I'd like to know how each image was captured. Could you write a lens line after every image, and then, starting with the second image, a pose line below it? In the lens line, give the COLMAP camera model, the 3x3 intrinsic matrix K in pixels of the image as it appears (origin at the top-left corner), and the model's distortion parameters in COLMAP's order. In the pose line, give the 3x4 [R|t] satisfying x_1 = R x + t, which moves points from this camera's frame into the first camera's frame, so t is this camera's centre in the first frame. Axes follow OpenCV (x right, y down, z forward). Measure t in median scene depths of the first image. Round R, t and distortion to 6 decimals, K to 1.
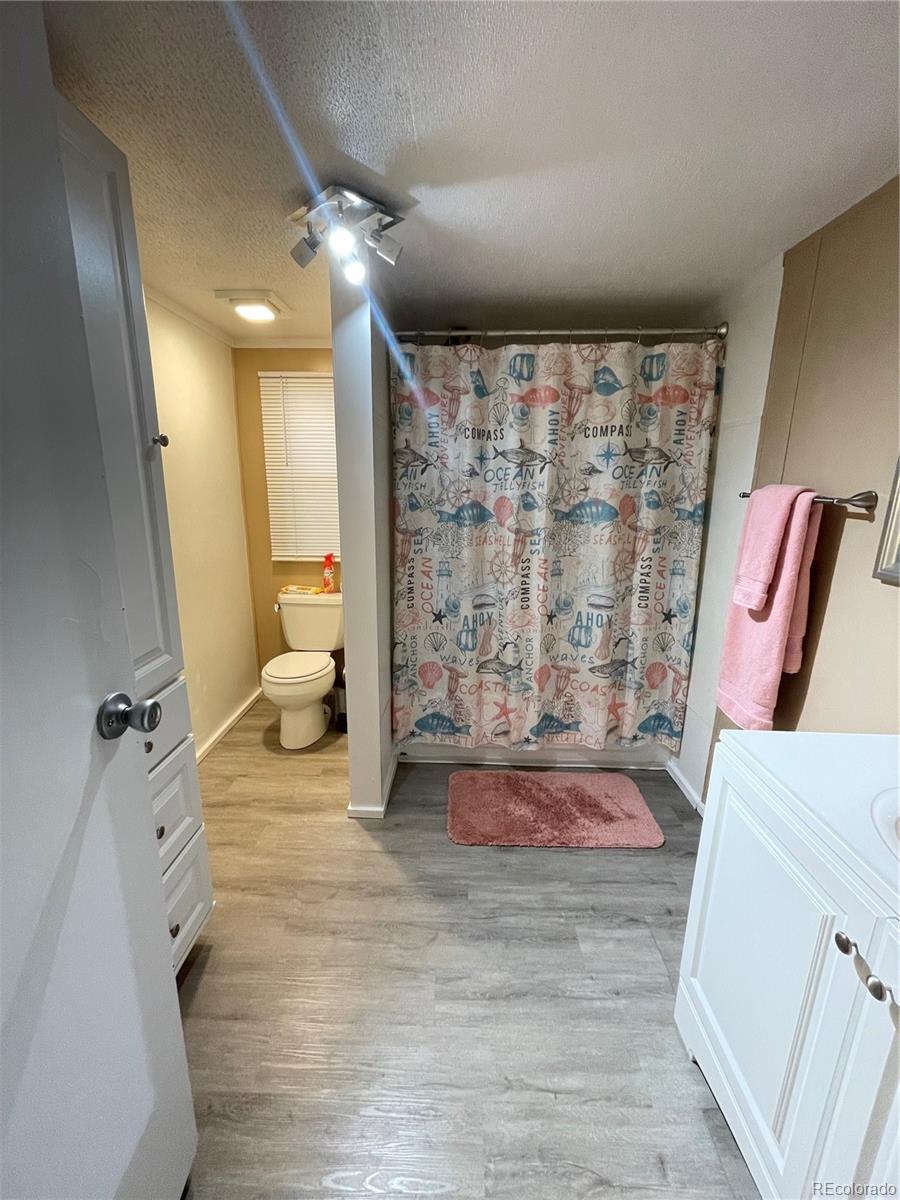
lens RADIAL K [[483.7, 0, 449.0], [0, 483.7, 597.8], [0, 0, 1]] dist [-0.002486, 0.000587]
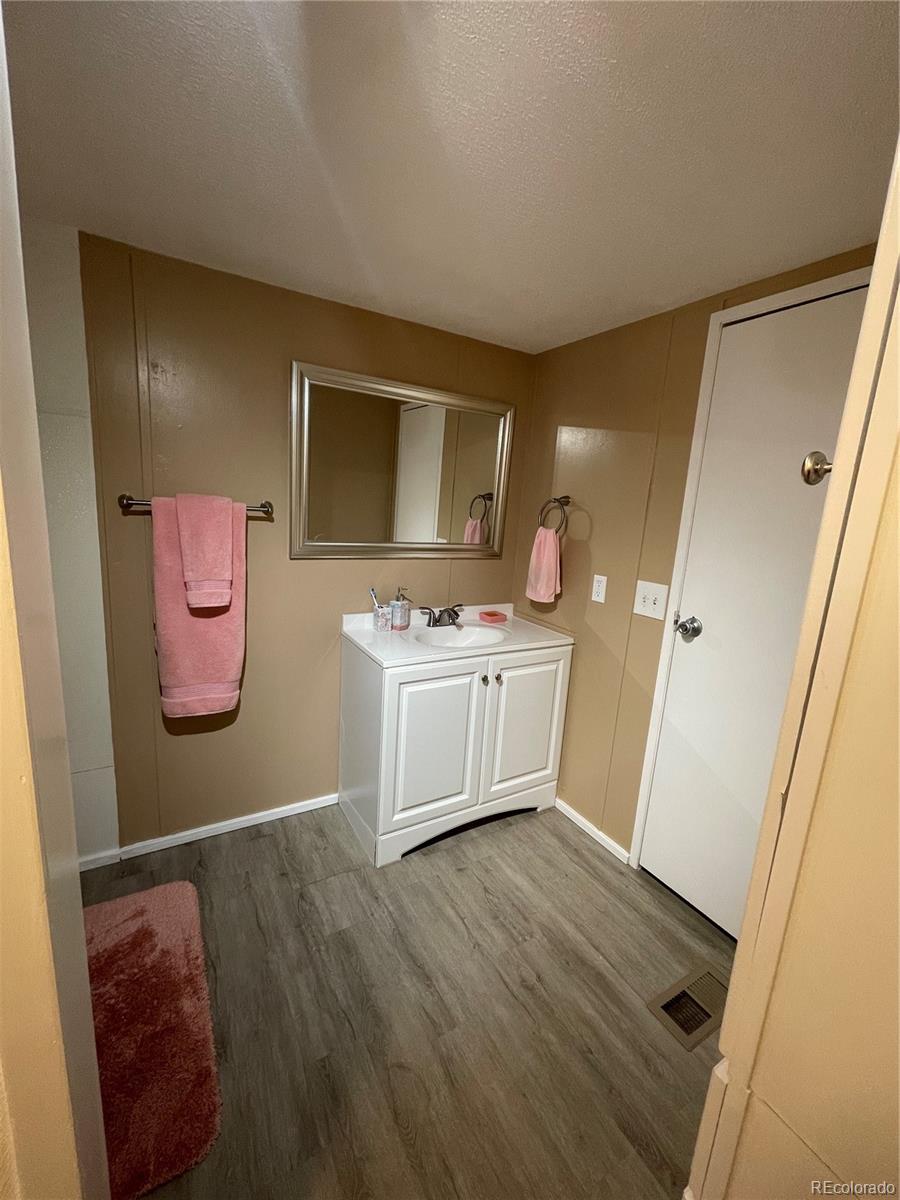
lens RADIAL K [[483.7, 0, 451.5], [0, 483.7, 599.1], [0, 0, 1]] dist [-0.002486, 0.000587]
pose [[-0.532306, -0.208001, 0.820601, -0.609241], [0.124110, 0.939696, 0.318696, -0.298406], [-0.837405, 0.271489, -0.474391, 1.145127]]
